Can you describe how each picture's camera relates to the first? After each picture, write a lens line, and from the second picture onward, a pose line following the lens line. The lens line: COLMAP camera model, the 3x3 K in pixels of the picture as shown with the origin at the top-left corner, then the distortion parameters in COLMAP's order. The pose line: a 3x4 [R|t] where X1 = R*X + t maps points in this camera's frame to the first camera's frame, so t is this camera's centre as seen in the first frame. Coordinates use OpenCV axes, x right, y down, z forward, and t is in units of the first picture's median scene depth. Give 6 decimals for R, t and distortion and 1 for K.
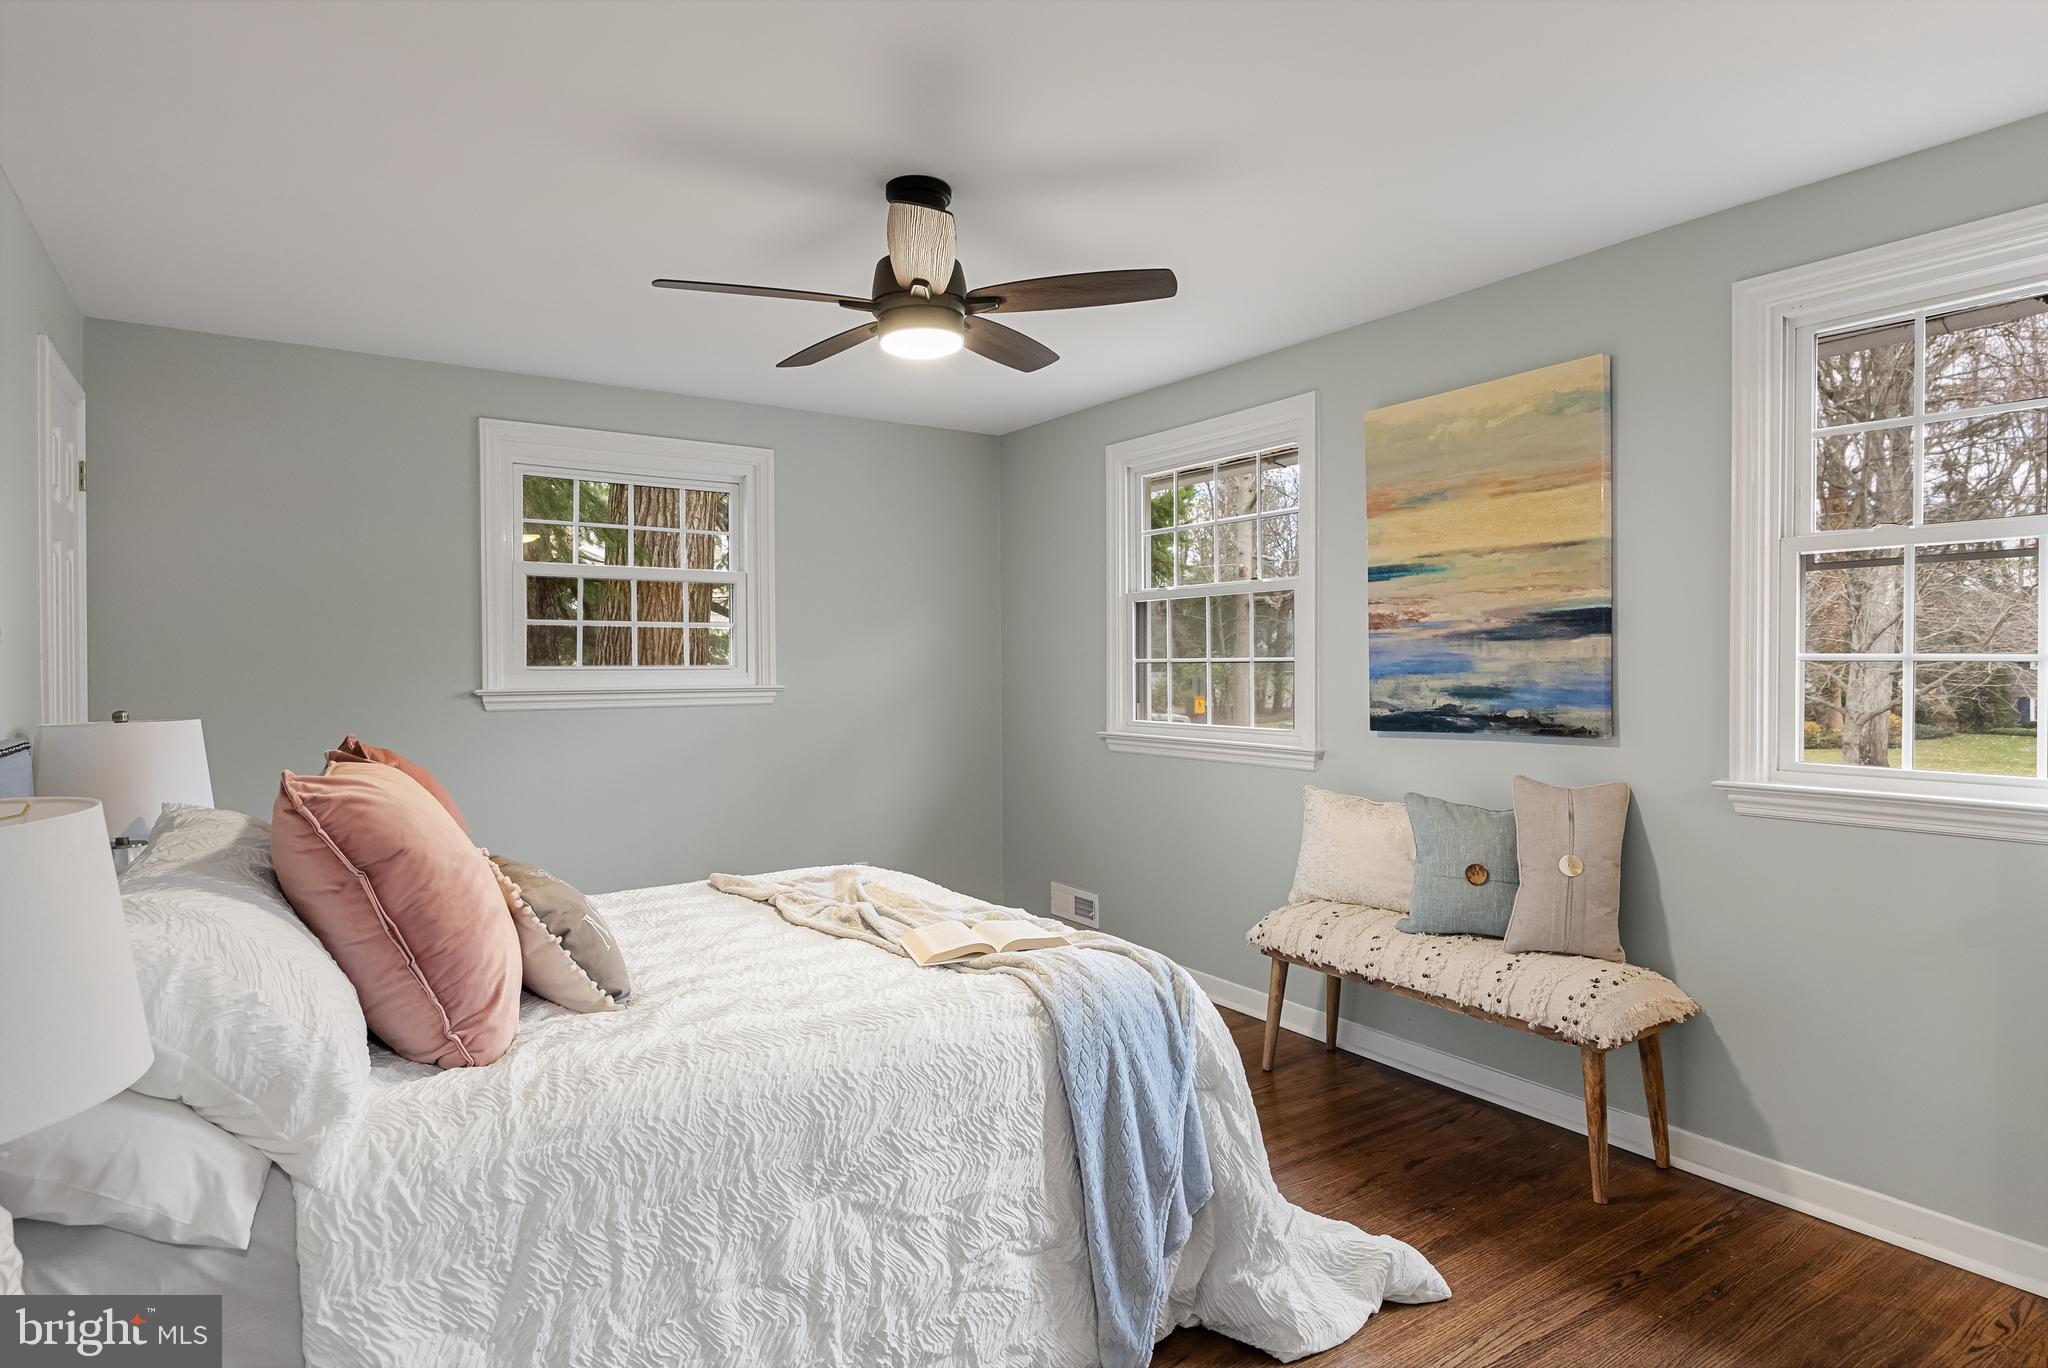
lens RADIAL K [[1114.5, 0, 1026.0], [0, 1114.5, 680.1], [0, 0, 1]] dist [-0.016579, -0.000136]
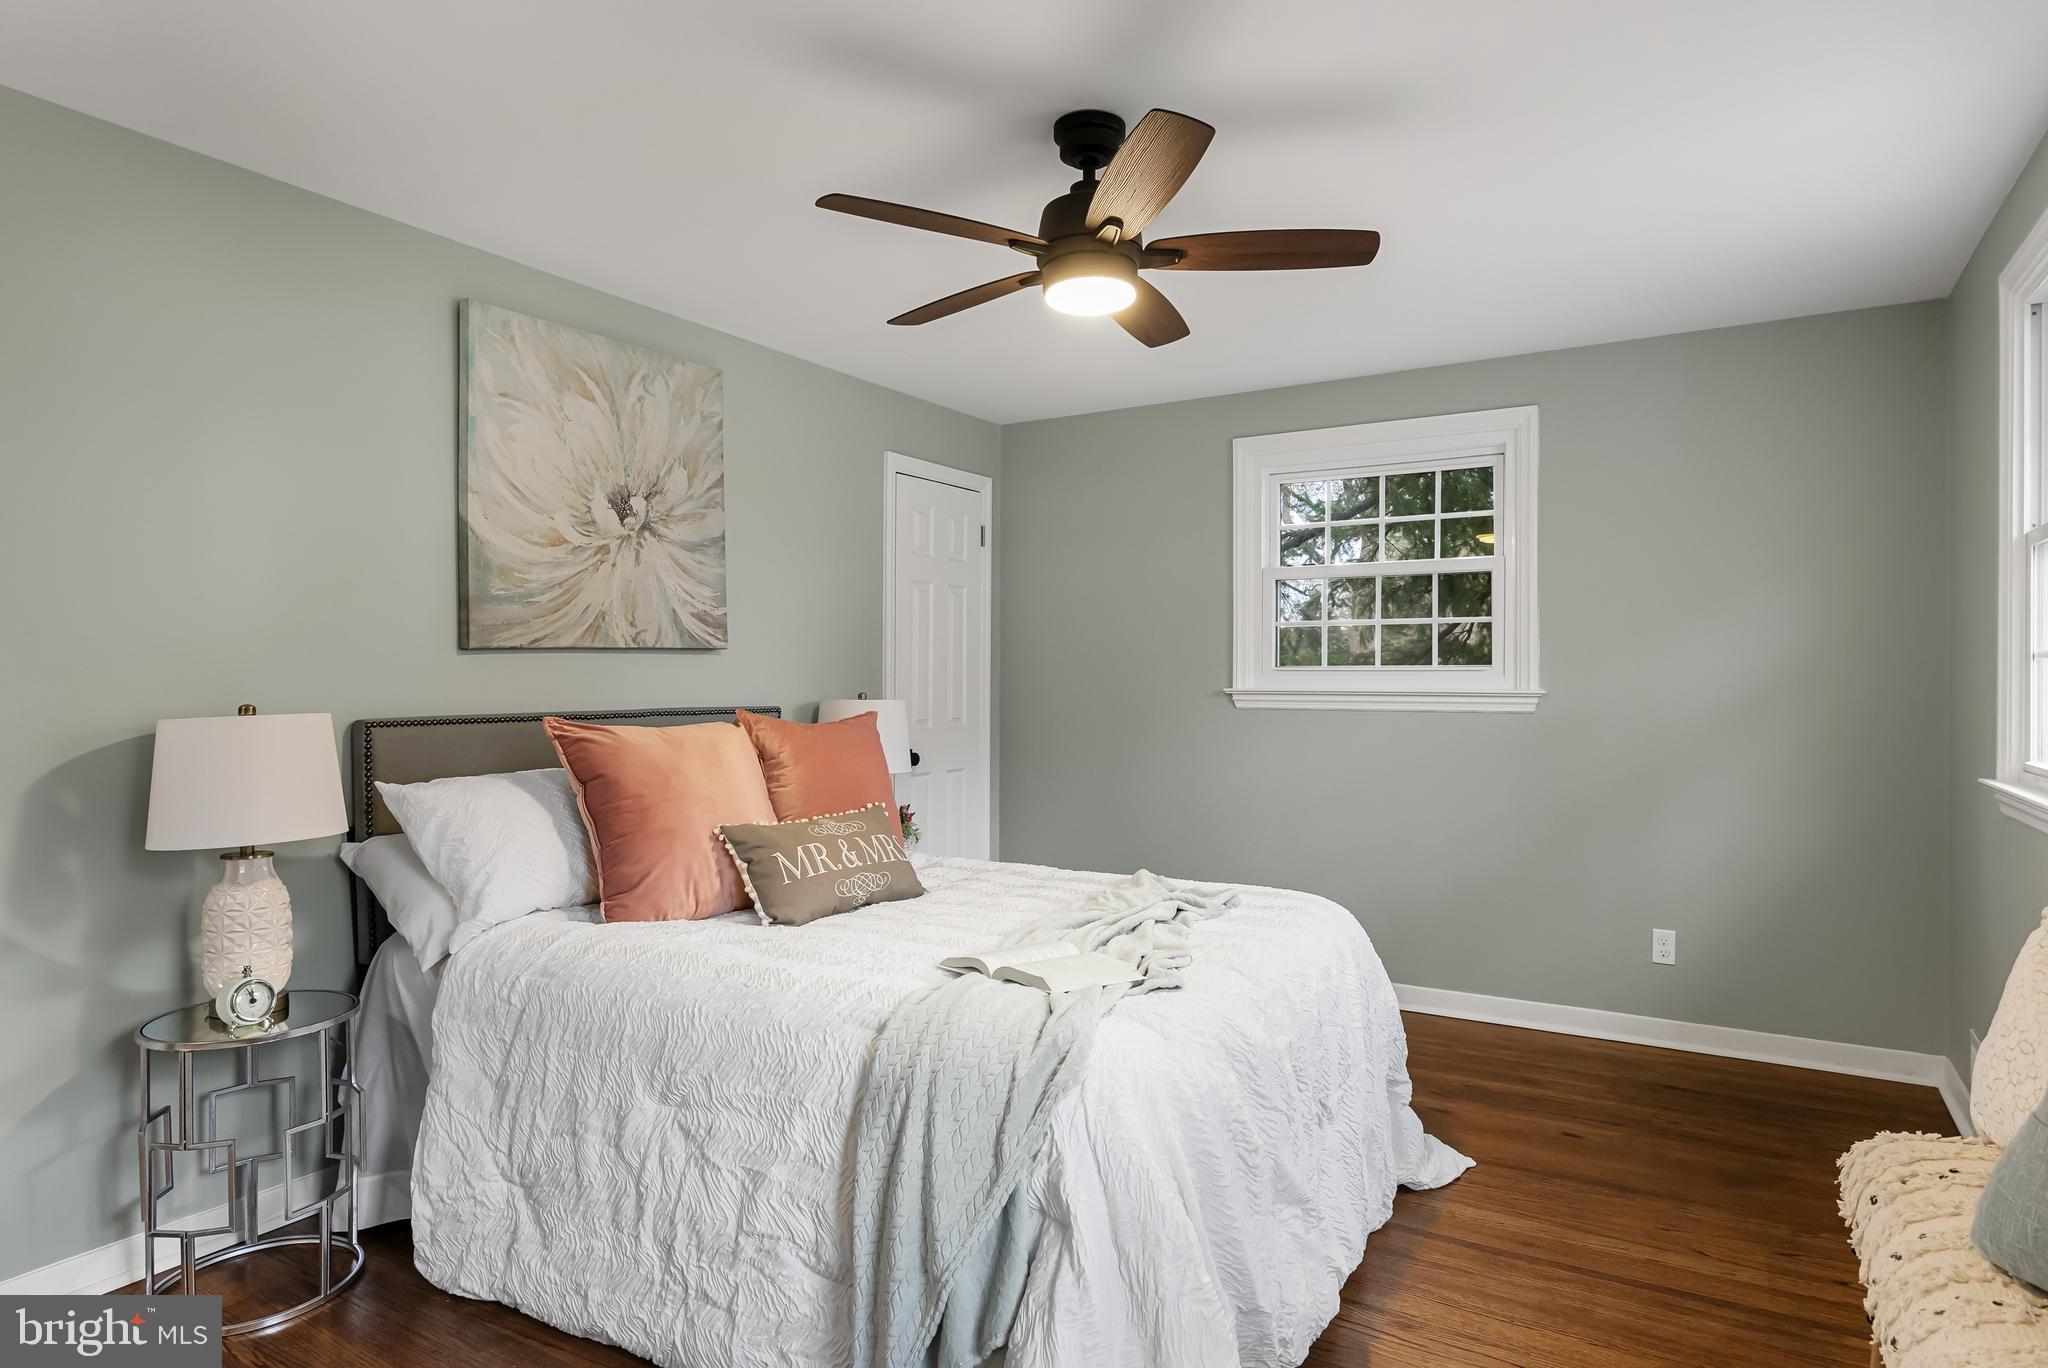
lens RADIAL K [[1148.1, 0, 1024.0], [0, 1148.1, 684.0], [0, 0, 1]] dist [-0.006610, -0.001357]
pose [[0.423279, 0.018313, -0.905814, 0.434235], [-0.022240, 0.999704, 0.009819, -0.000029], [0.905726, 0.015989, 0.423561, 0.334050]]
